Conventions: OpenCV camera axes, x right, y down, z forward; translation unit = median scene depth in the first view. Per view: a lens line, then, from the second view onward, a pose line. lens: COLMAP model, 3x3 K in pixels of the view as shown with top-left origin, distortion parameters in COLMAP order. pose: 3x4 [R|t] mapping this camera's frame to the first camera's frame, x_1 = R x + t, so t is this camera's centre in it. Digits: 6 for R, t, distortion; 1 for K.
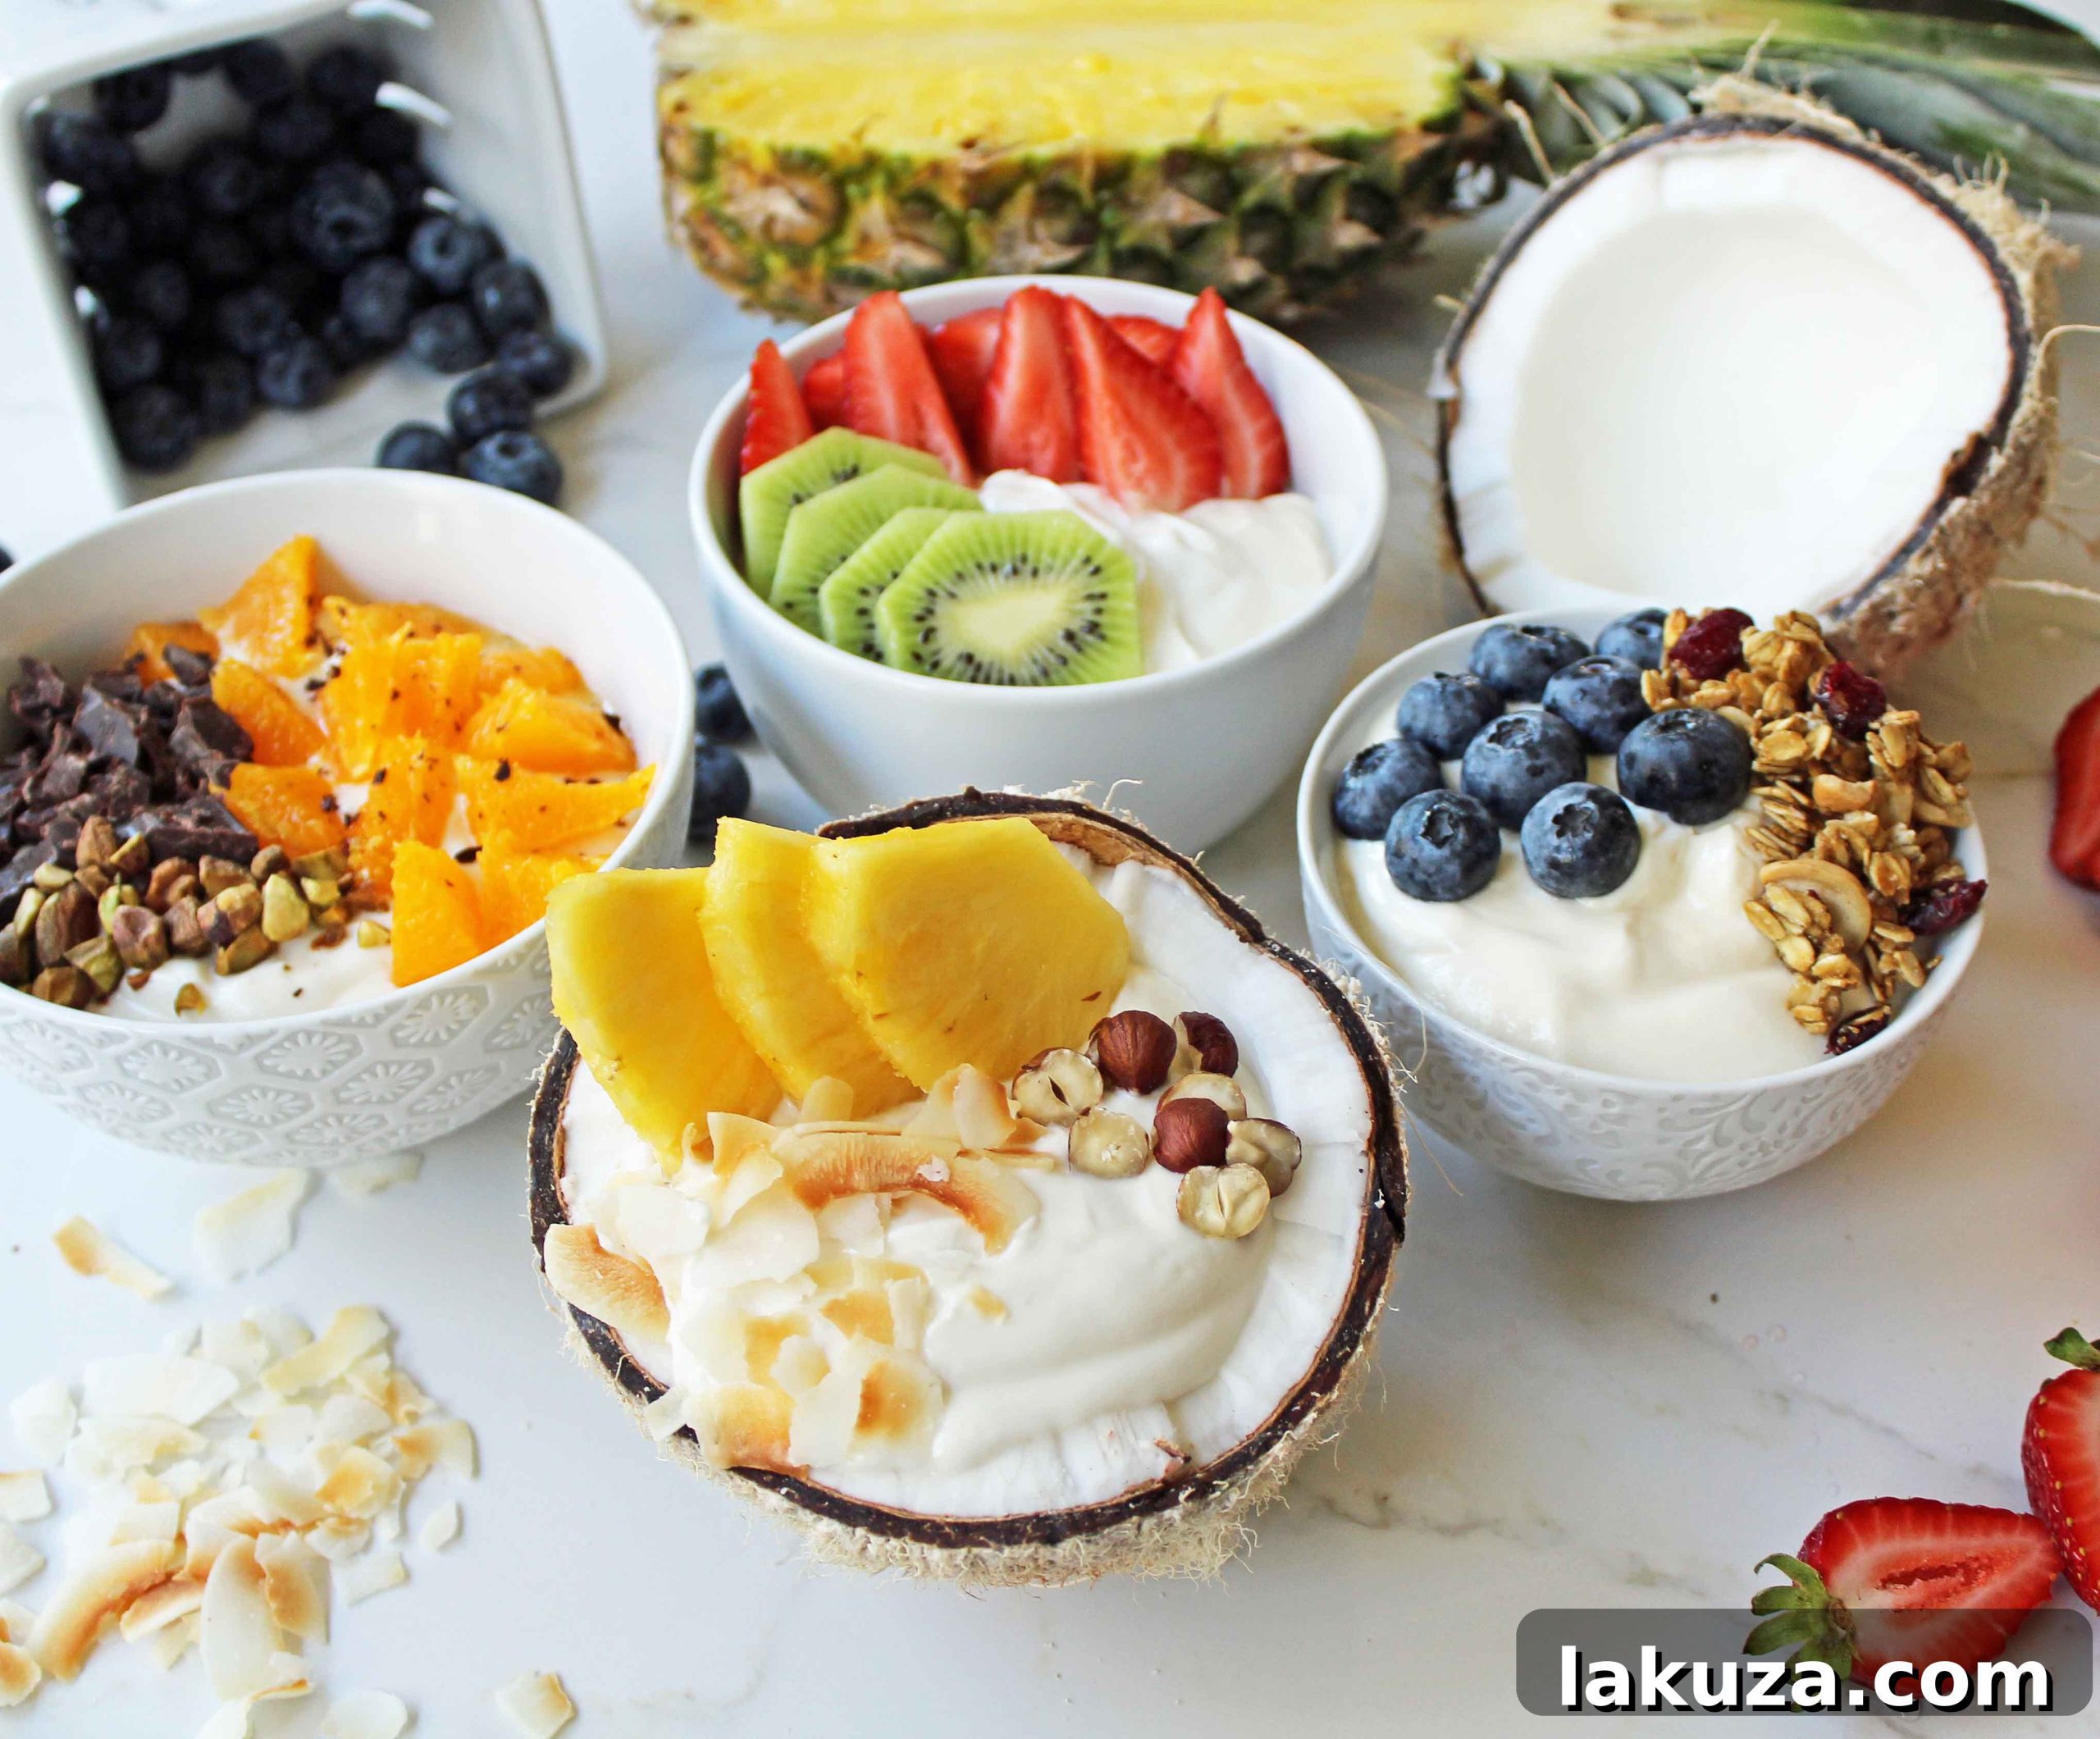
lens RADIAL K [[2946.2, 0, 1046.1], [0, 2946.2, 969.1], [0, 0, 1]] dist [-0.095351, 0.022638]
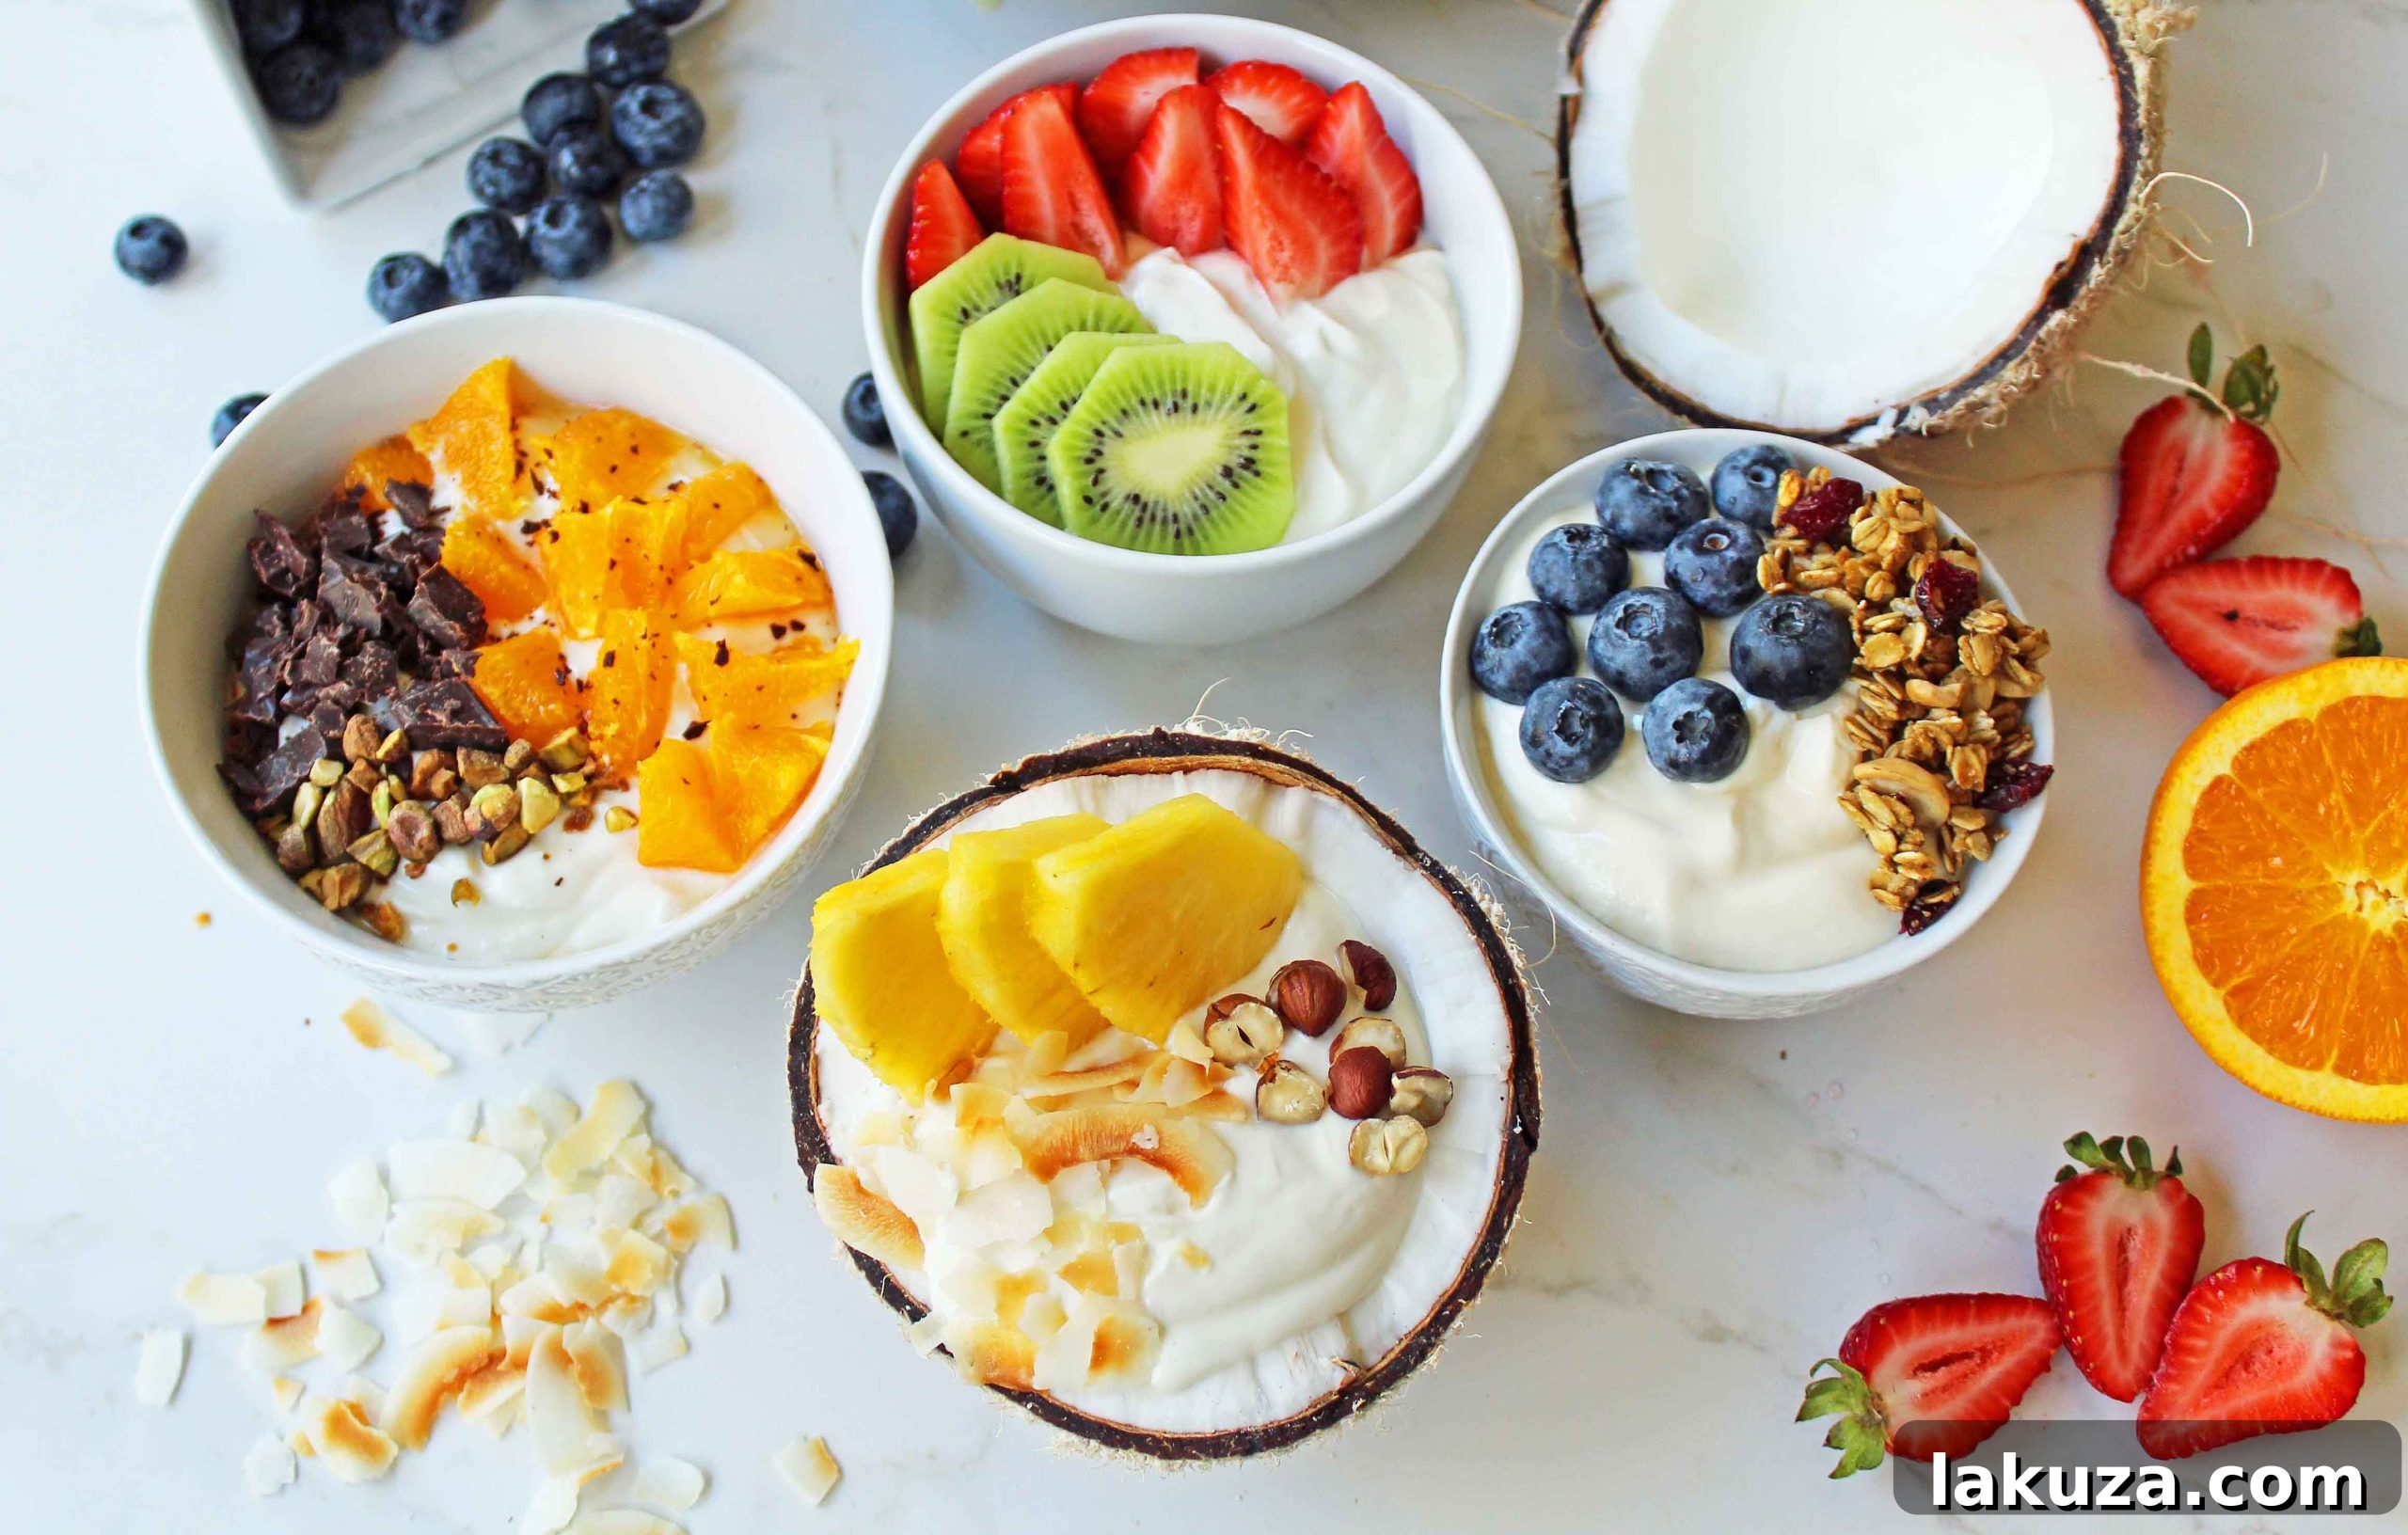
lens RADIAL K [[2896.7, 0, 1039.8], [0, 2896.7, 694.0], [0, 0, 1]] dist [-0.093123, 0.015163]
pose [[0.999886, -0.015083, 0.001032, -0.072080], [0.013947, 0.946601, 0.322105, -0.432120], [-0.005835, -0.322054, 0.946703, -0.036586]]
